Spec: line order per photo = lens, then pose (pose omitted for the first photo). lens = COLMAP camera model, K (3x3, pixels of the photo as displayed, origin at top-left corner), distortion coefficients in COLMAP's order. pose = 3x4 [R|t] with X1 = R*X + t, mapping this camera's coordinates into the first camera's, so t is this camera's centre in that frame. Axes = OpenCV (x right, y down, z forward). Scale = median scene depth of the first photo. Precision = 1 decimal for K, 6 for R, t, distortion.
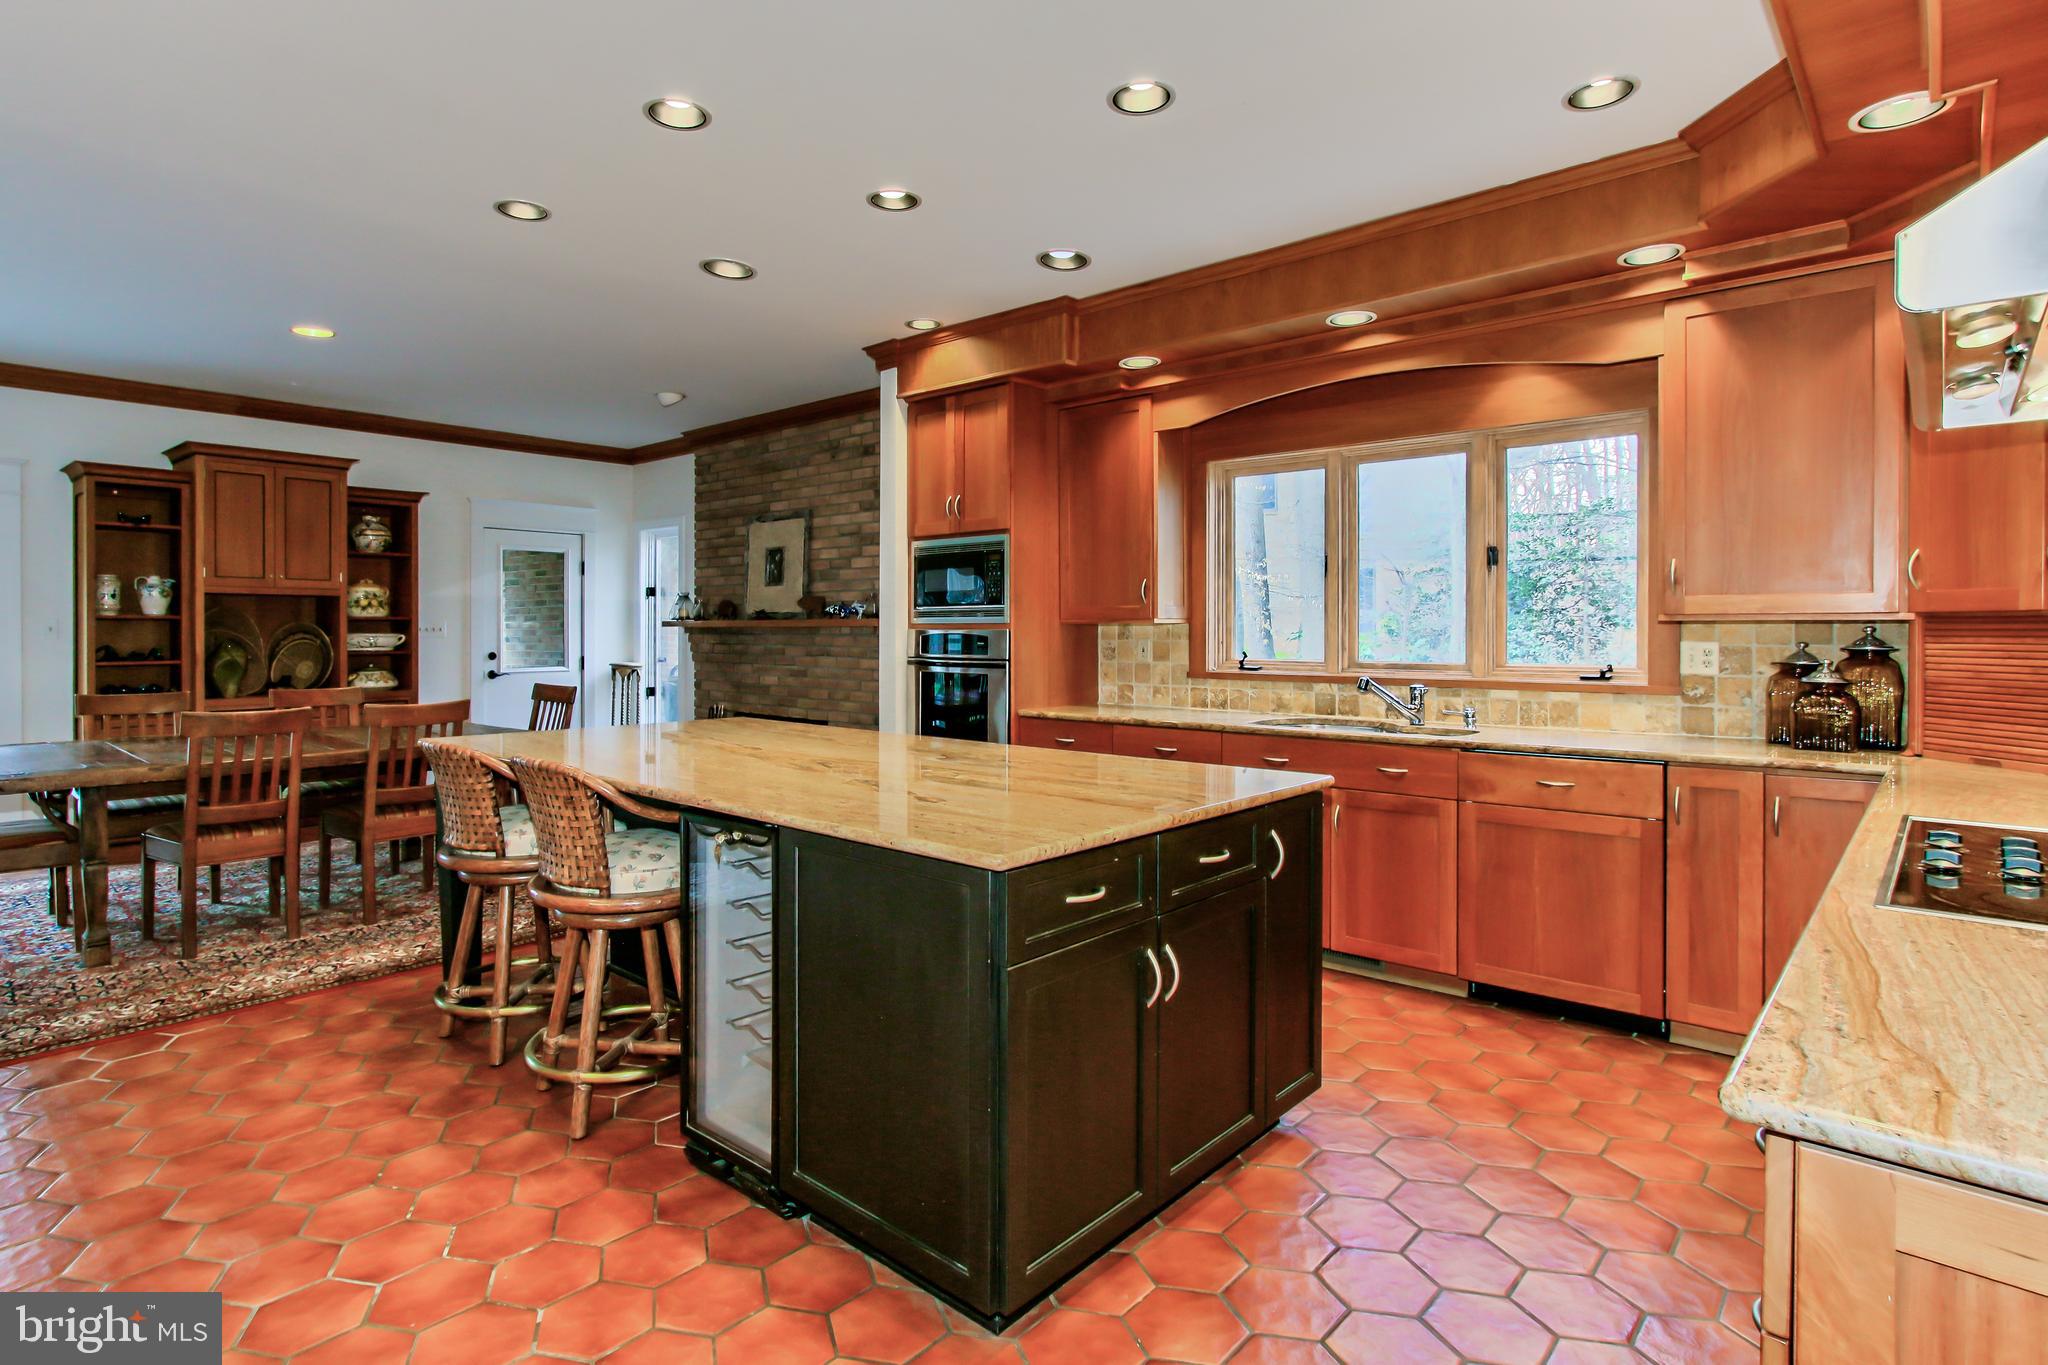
lens RADIAL K [[1054.5, 0, 1004.8], [0, 1054.5, 634.1], [0, 0, 1]] dist [-0.013693, 0.000053]
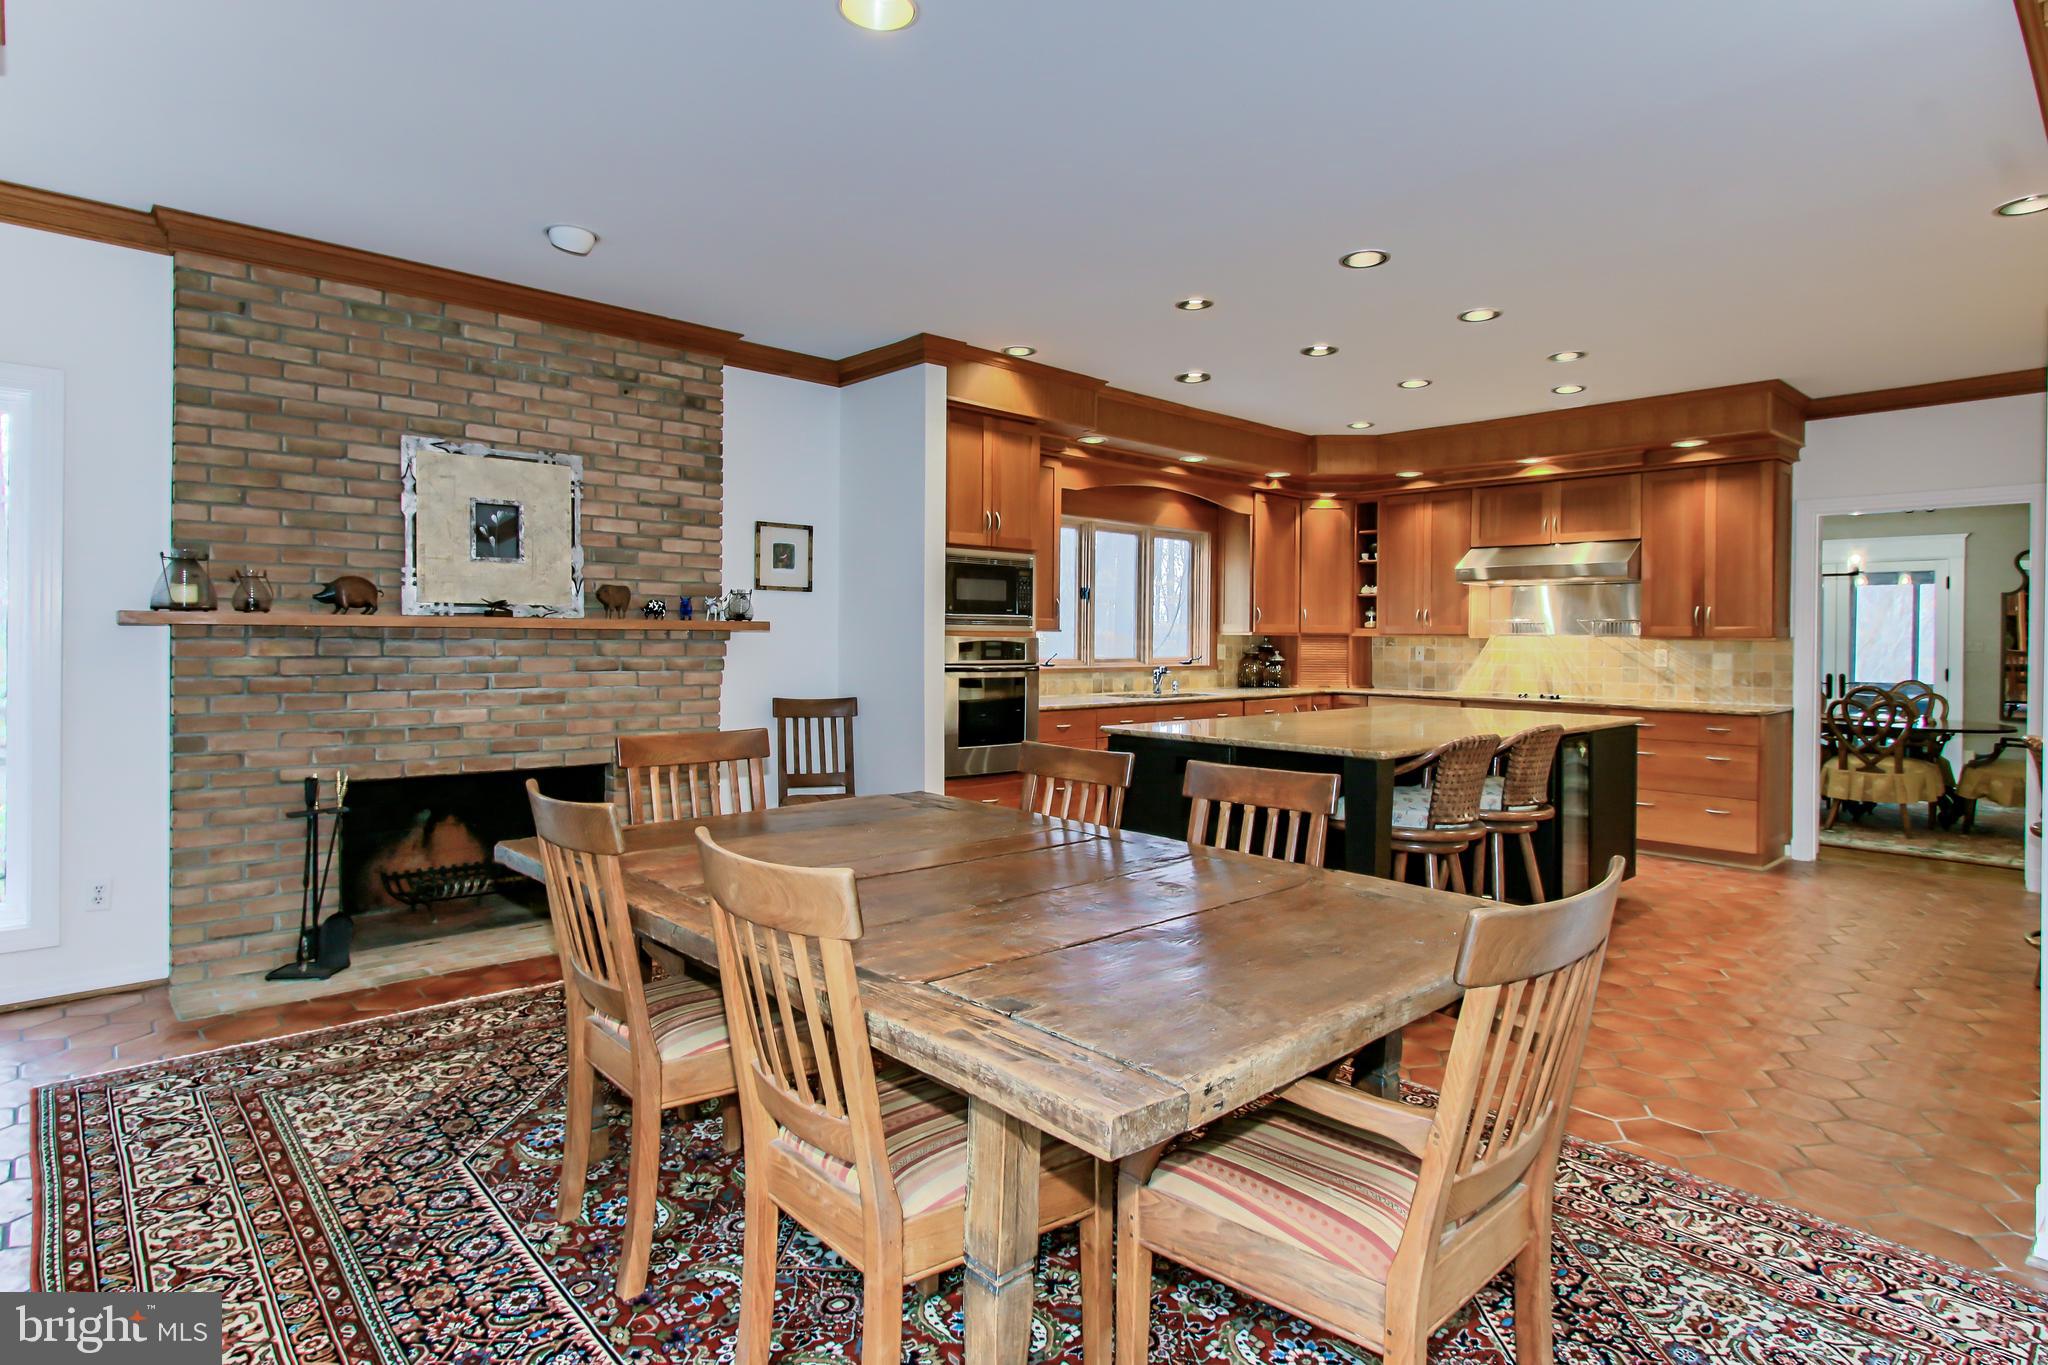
lens RADIAL K [[1054.5, 0, 1004.8], [0, 1054.5, 634.1], [0, 0, 1]] dist [-0.013693, 0.000053]
pose [[0.094793, -0.003250, 0.995492, -1.074690], [-0.008595, 0.999955, 0.004083, -0.011267], [-0.995460, -0.008943, 0.094761, 0.855101]]
